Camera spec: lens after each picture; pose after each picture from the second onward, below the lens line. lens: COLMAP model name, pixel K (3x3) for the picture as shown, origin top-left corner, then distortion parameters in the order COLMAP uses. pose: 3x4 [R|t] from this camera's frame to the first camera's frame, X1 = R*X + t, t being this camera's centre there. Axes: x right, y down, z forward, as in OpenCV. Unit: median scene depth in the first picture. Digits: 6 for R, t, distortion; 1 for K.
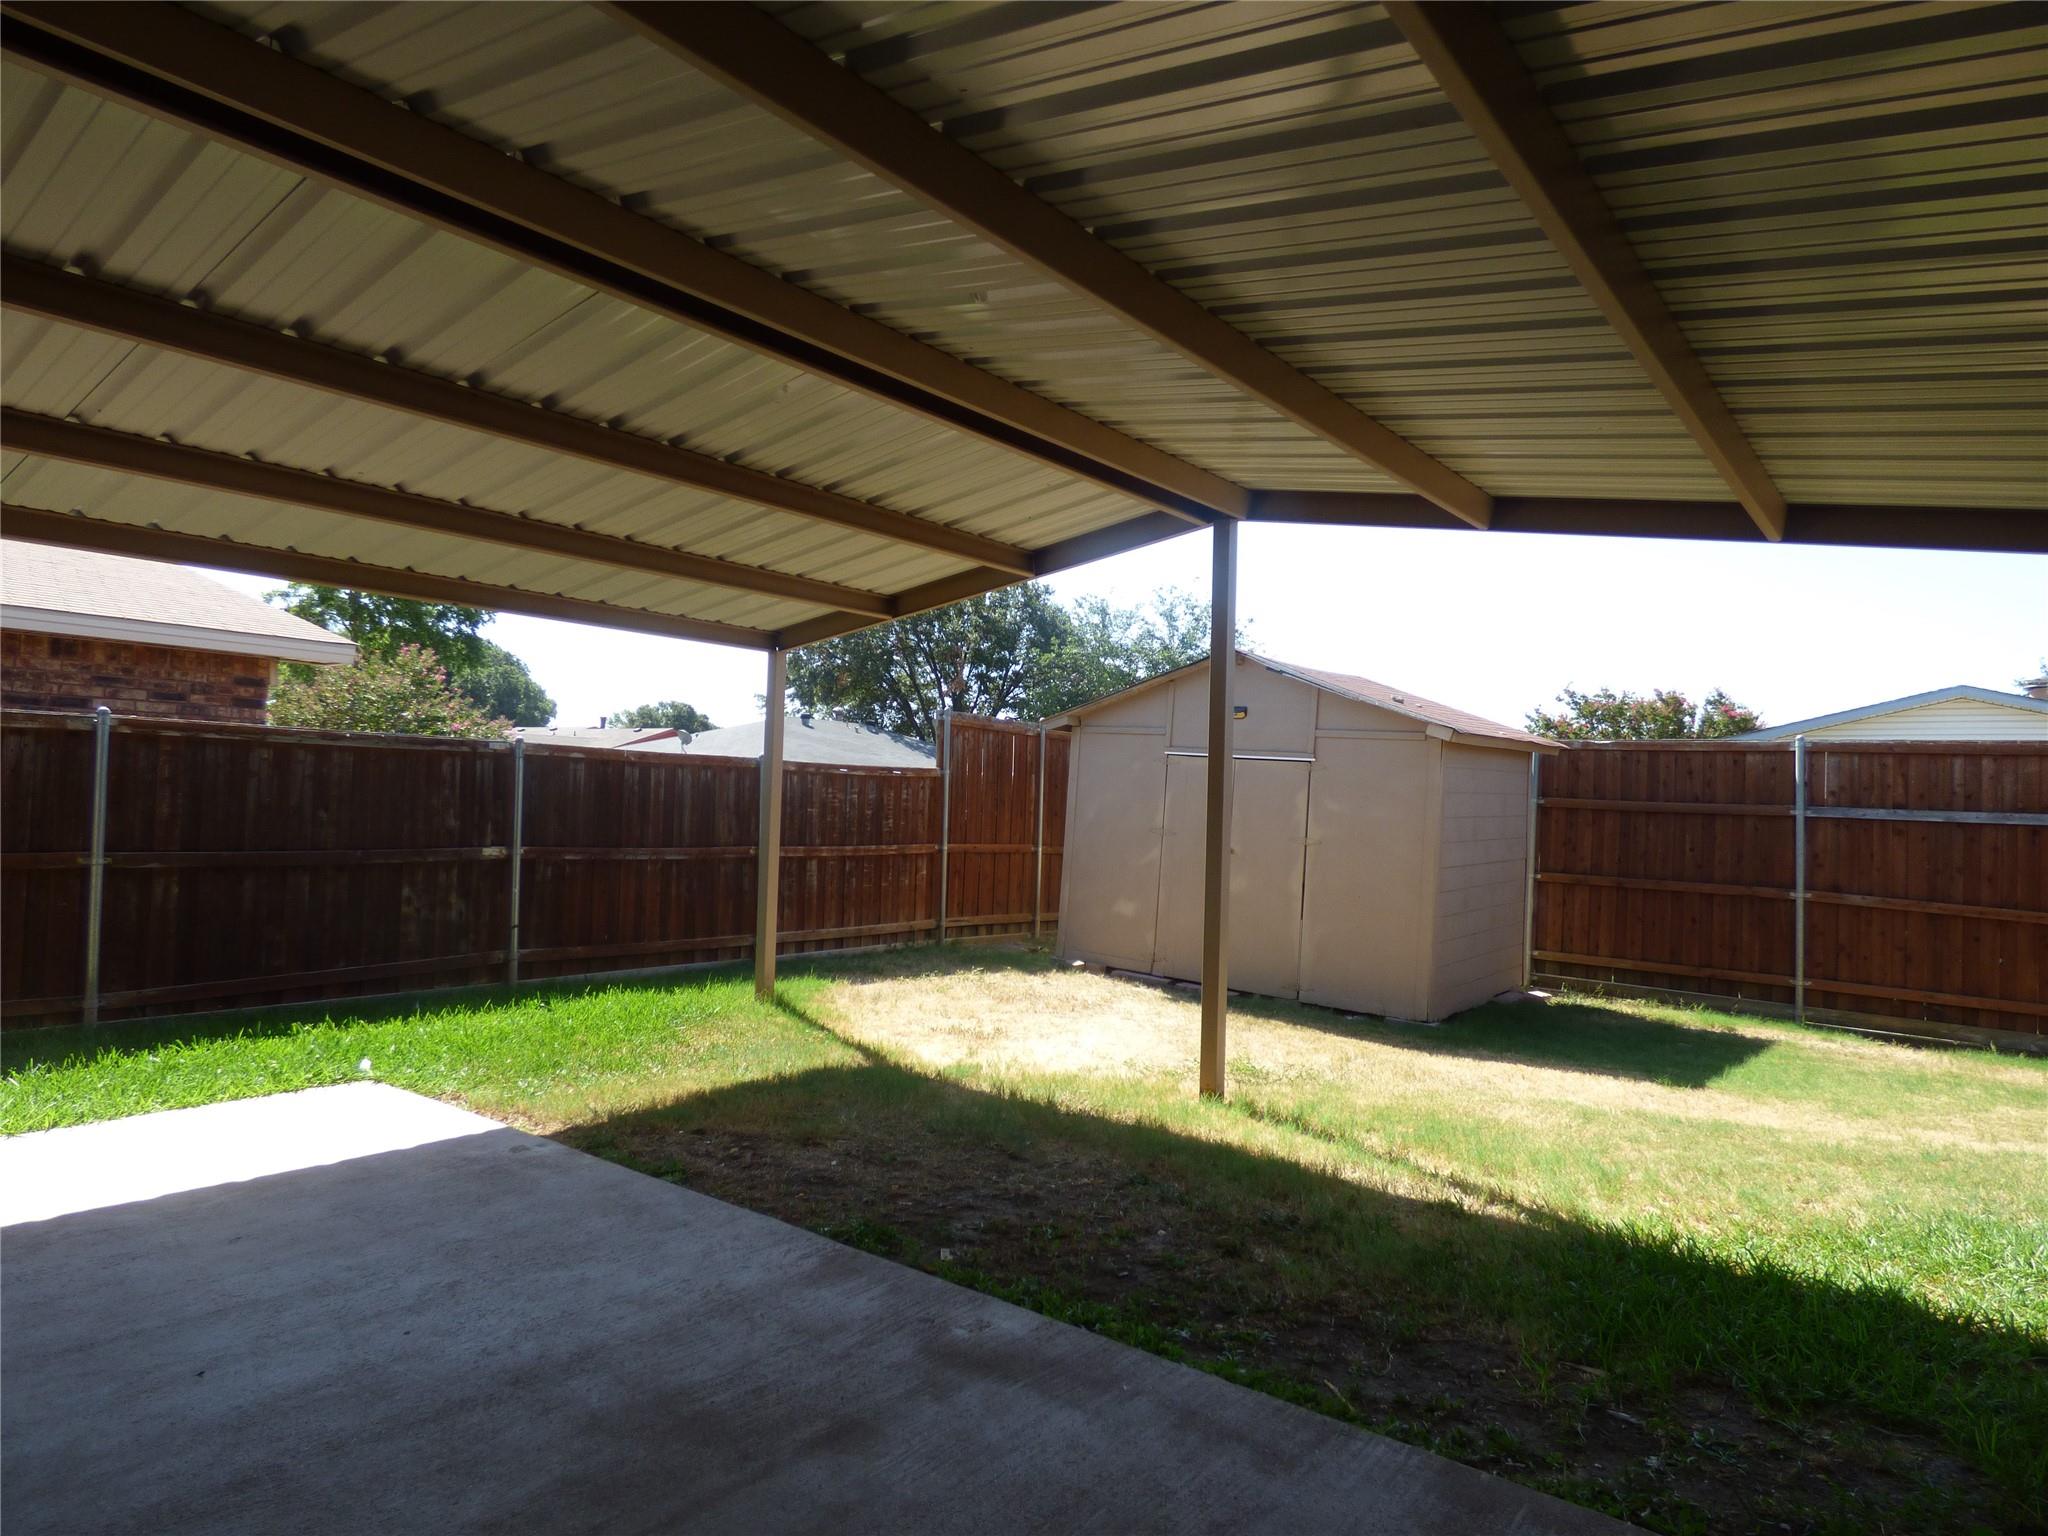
lens RADIAL K [[1228.2, 0, 1024.0], [0, 1228.2, 768.0], [0, 0, 1]] dist [-0.011740, 0.001265]
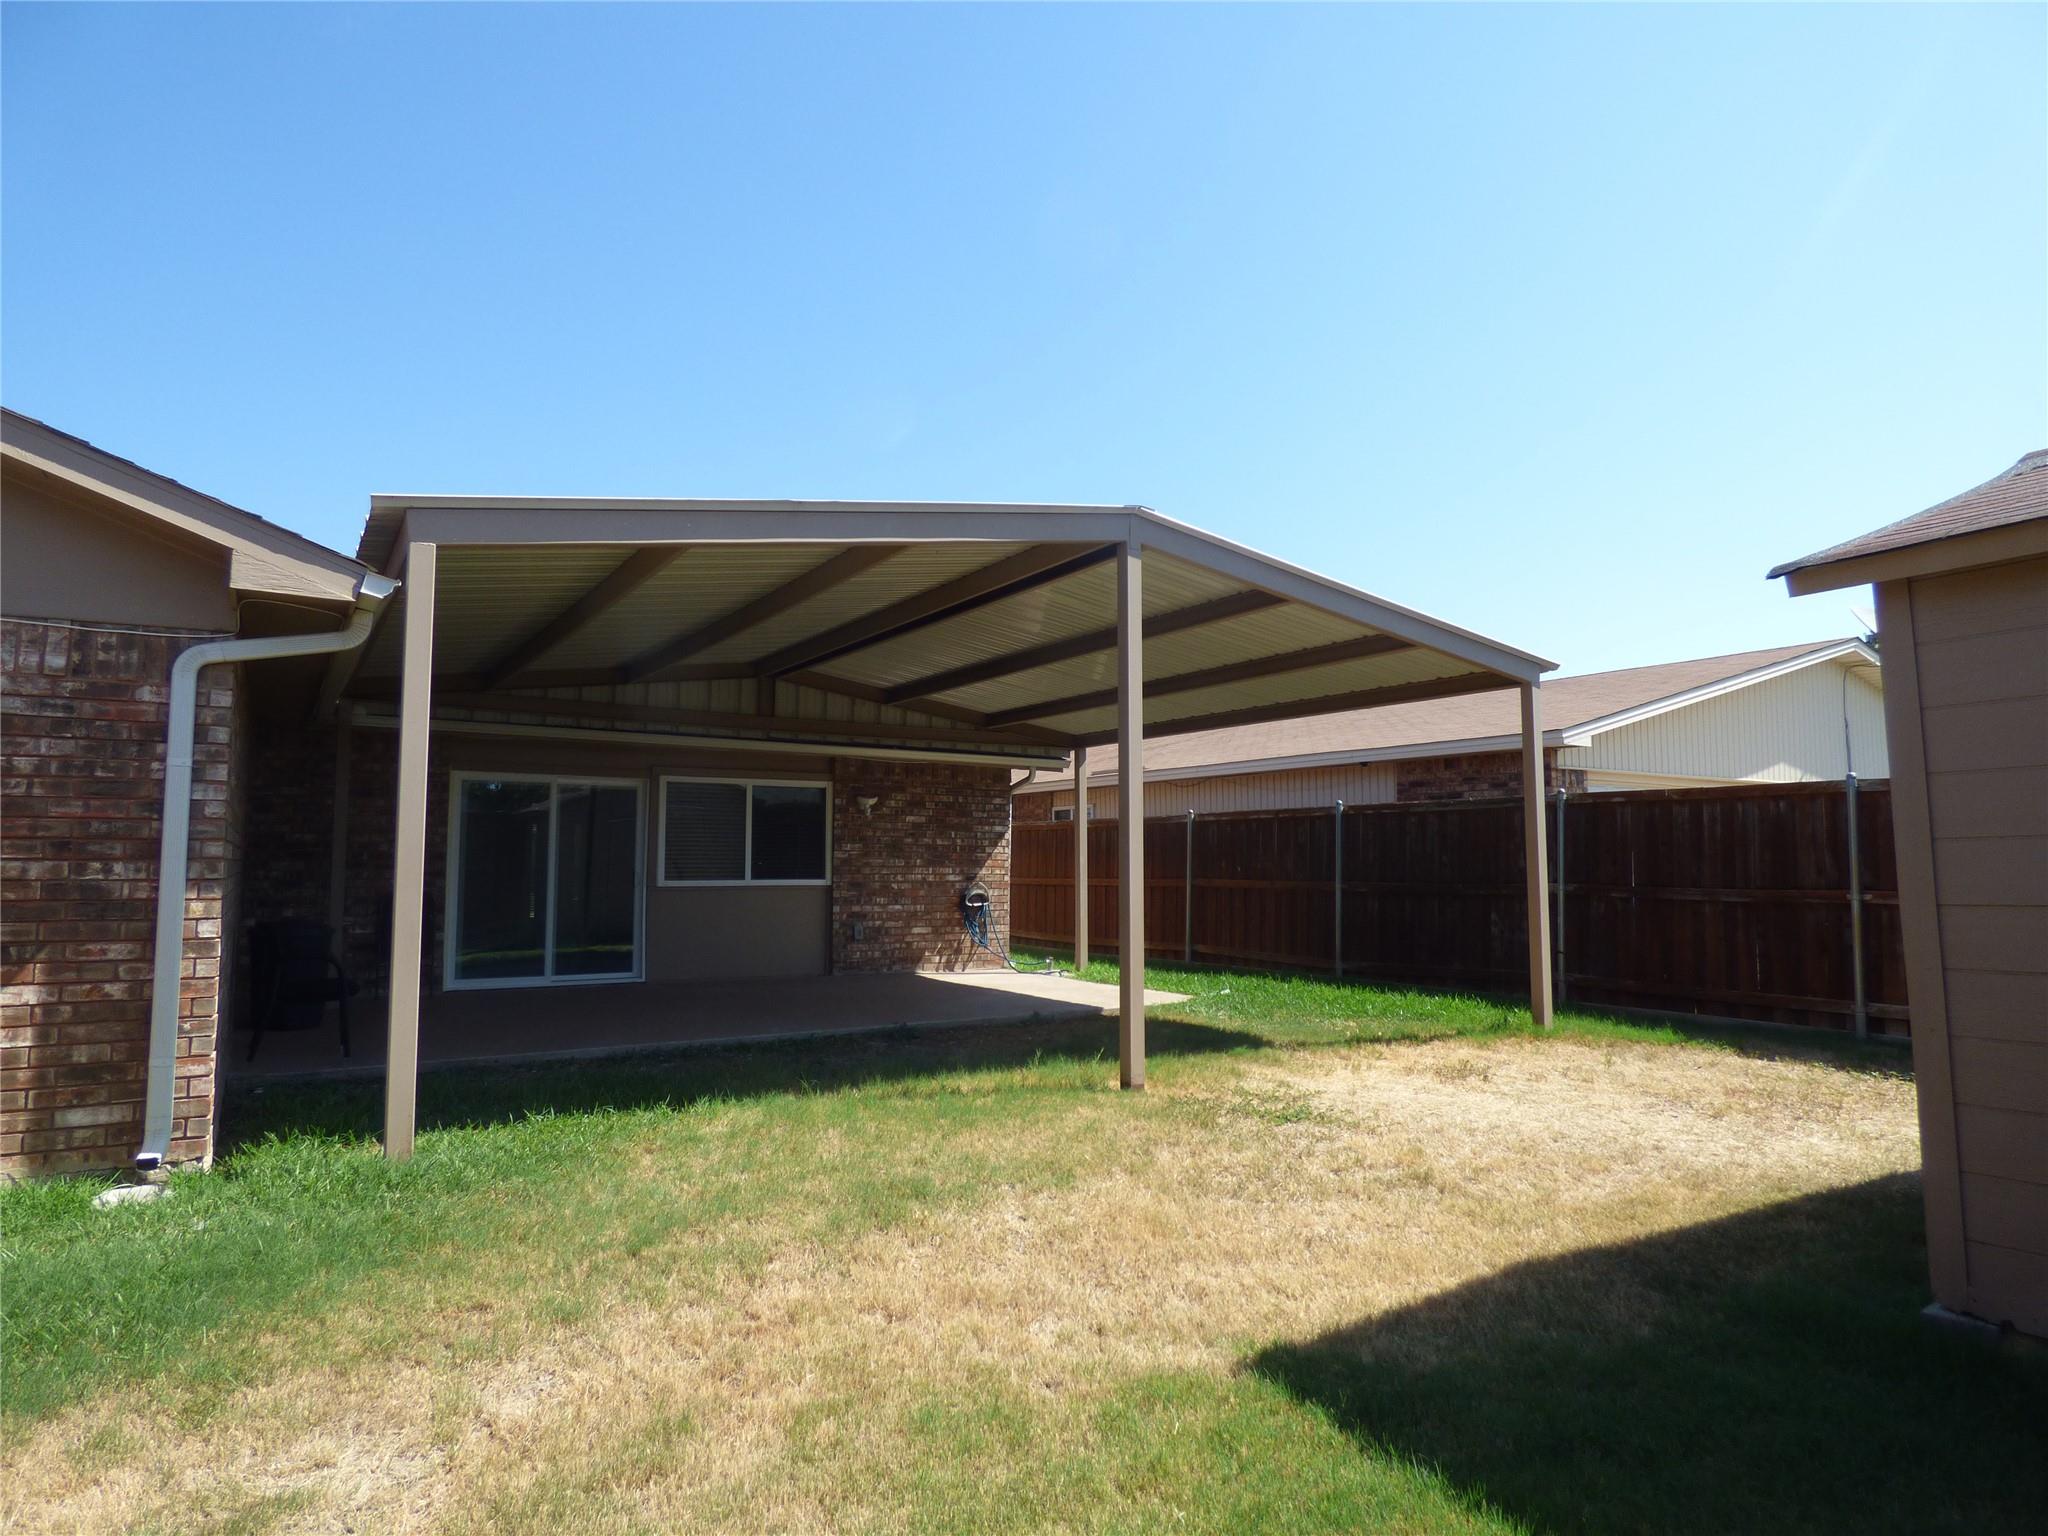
lens RADIAL K [[1228.2, 0, 1024.0], [0, 1228.2, 768.0], [0, 0, 1]] dist [-0.011740, 0.001265]
pose [[-0.318986, -0.109579, -0.941403, 0.909999], [0.009221, 0.992888, -0.118696, 0.094315], [0.947714, -0.046543, -0.315707, 0.945610]]
